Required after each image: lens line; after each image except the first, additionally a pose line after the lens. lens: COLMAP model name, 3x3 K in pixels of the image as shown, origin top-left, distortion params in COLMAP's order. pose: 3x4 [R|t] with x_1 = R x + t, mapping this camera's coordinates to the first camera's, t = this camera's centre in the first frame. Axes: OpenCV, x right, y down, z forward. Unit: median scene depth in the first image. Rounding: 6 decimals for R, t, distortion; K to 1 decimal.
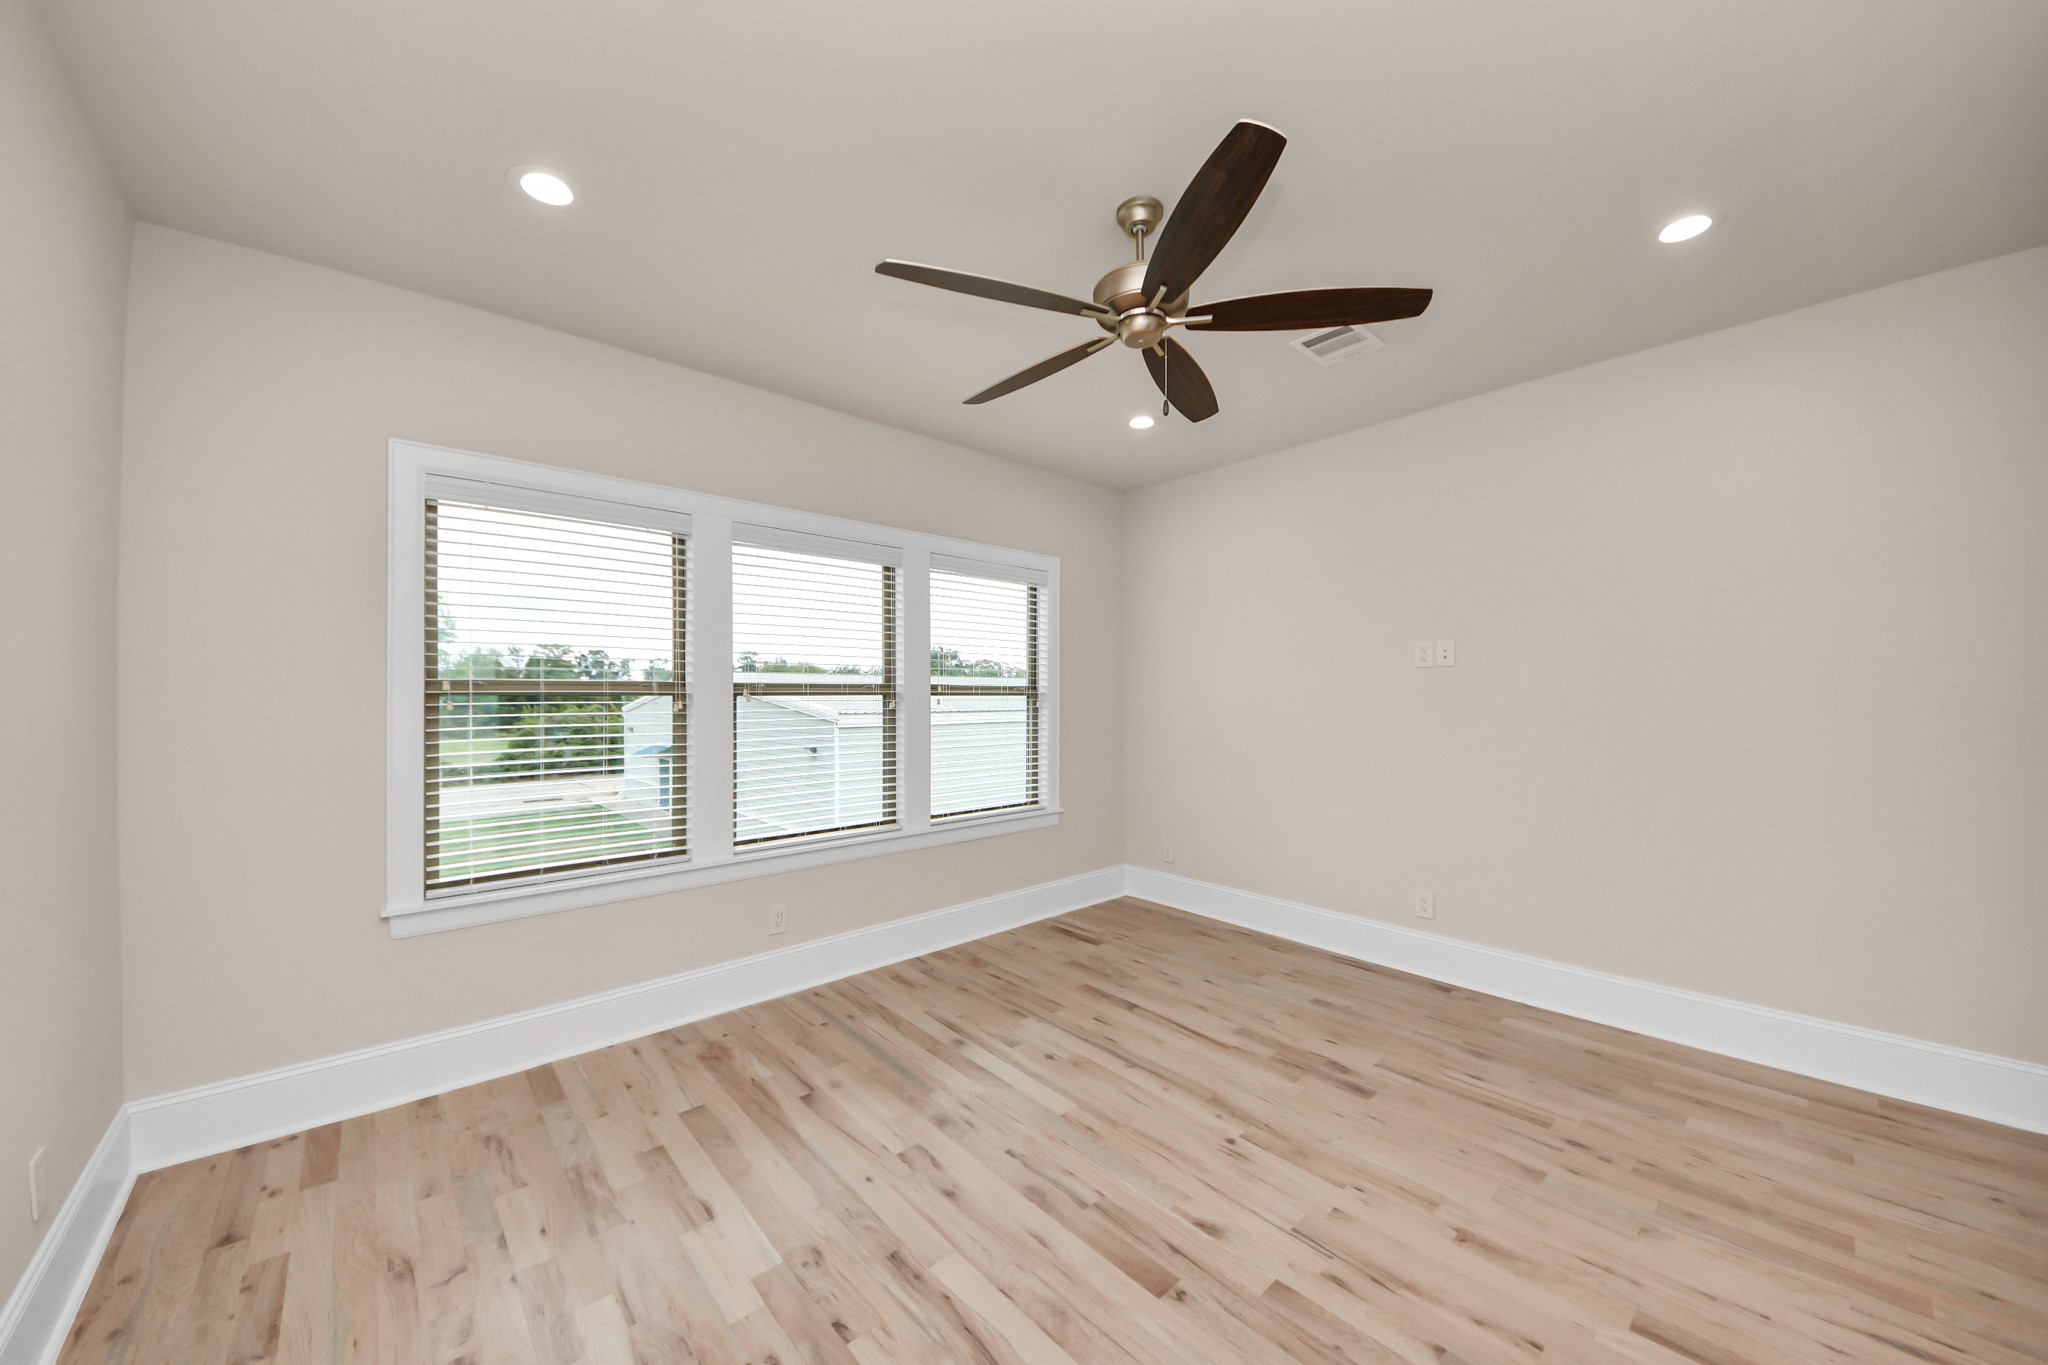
lens RADIAL K [[735.1, 0, 1023.7], [0, 735.1, 685.7], [0, 0, 1]] dist [-0.009212, -0.003588]
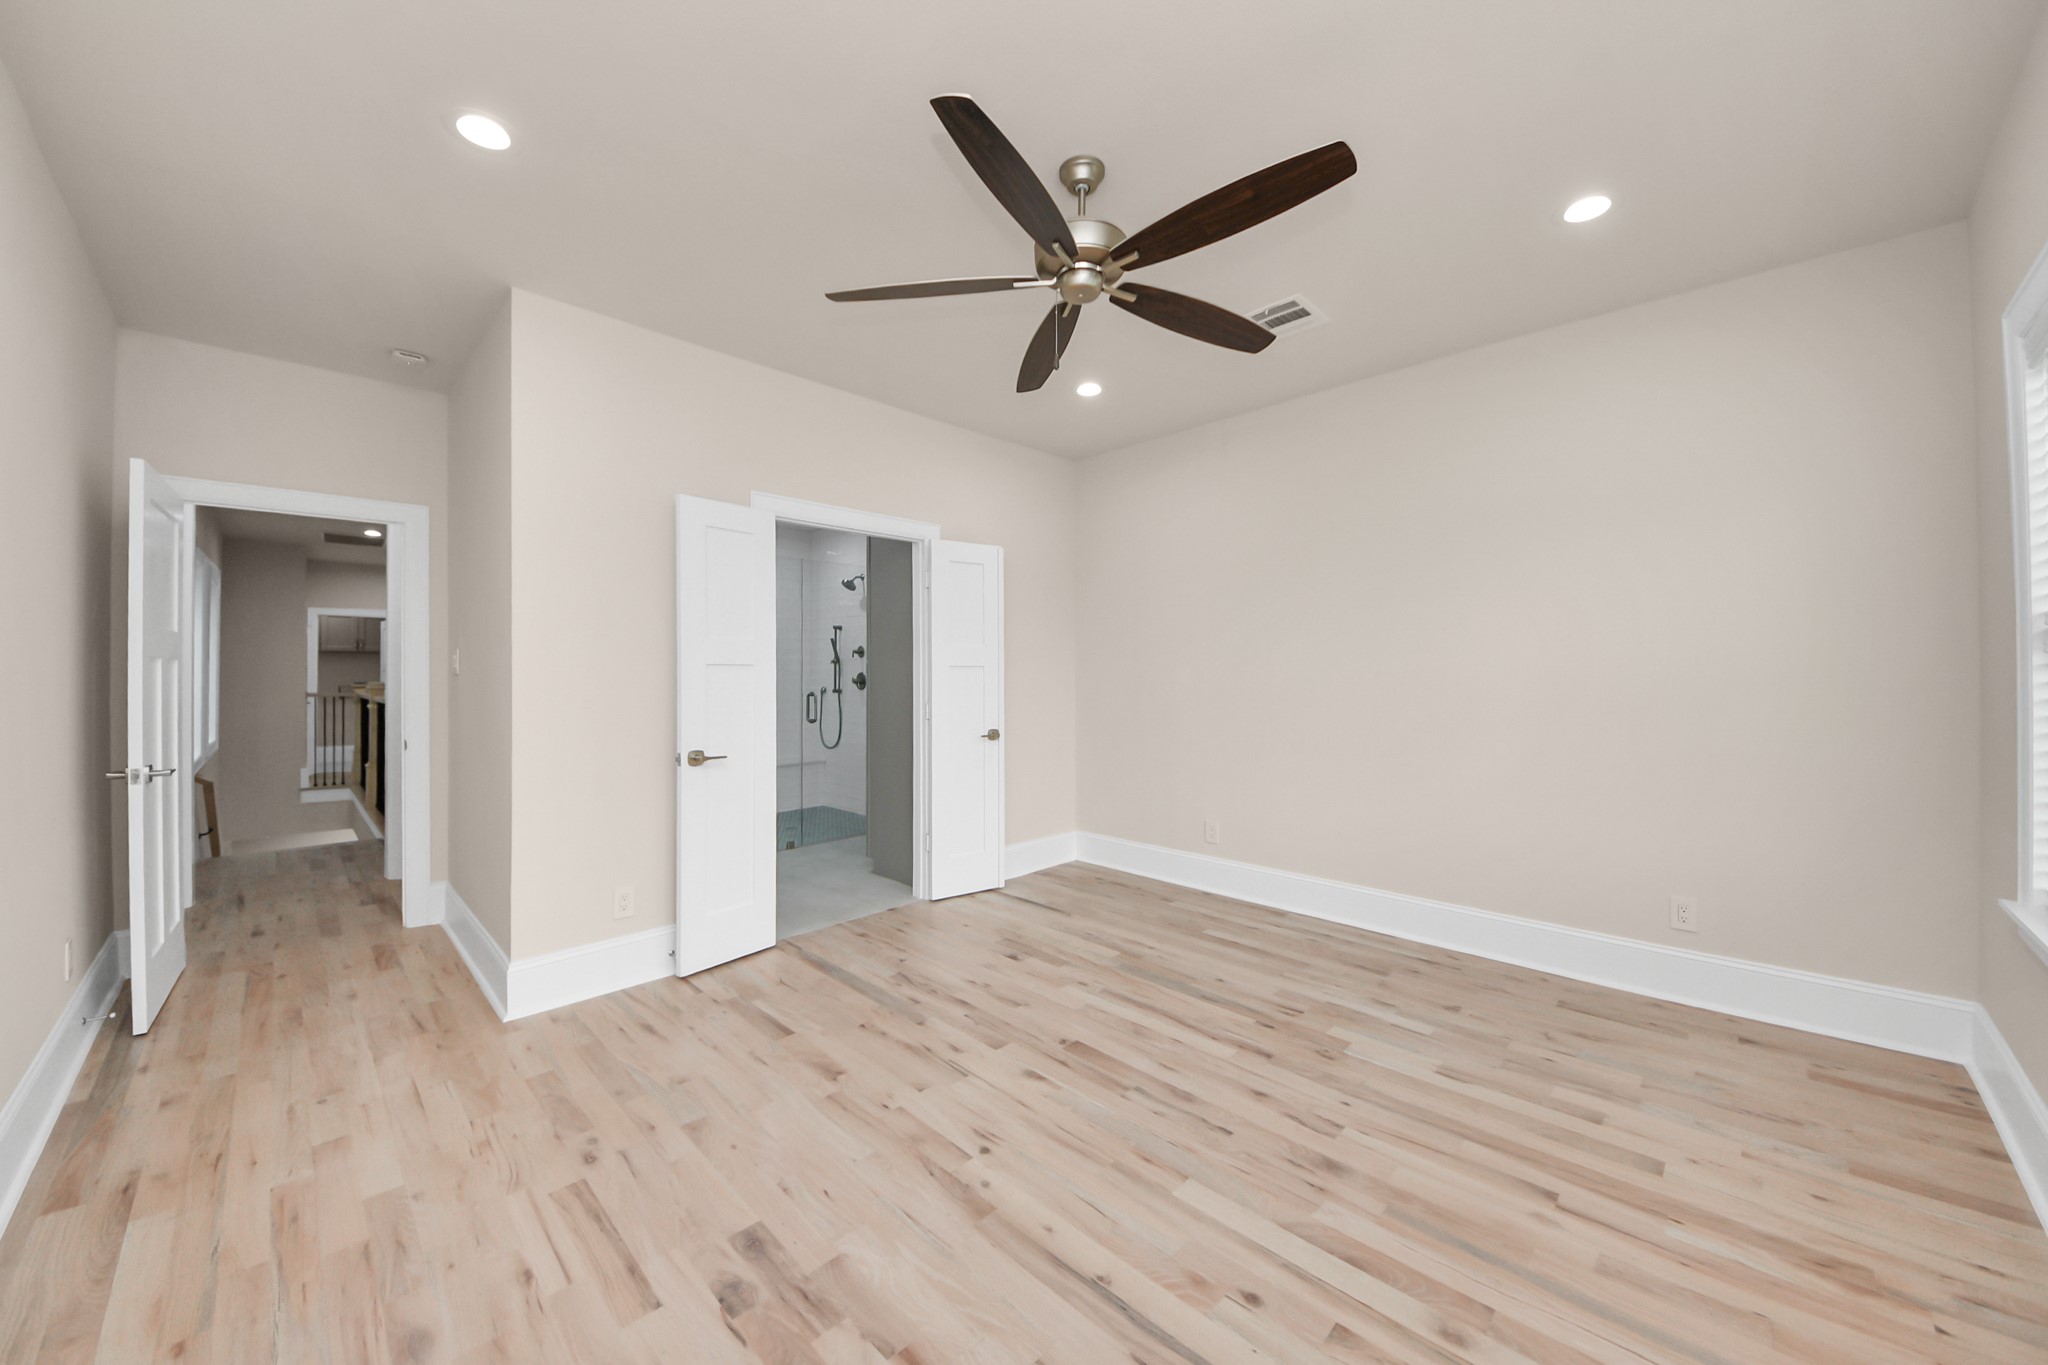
lens RADIAL K [[735.1, 0, 1016.8], [0, 735.1, 681.1], [0, 0, 1]] dist [-0.009212, -0.003588]
pose [[-0.998720, 0.008212, -0.049902, 0.285853], [0.008436, 0.999955, -0.004275, 0.065360], [0.049865, -0.004690, -0.998745, 1.891683]]
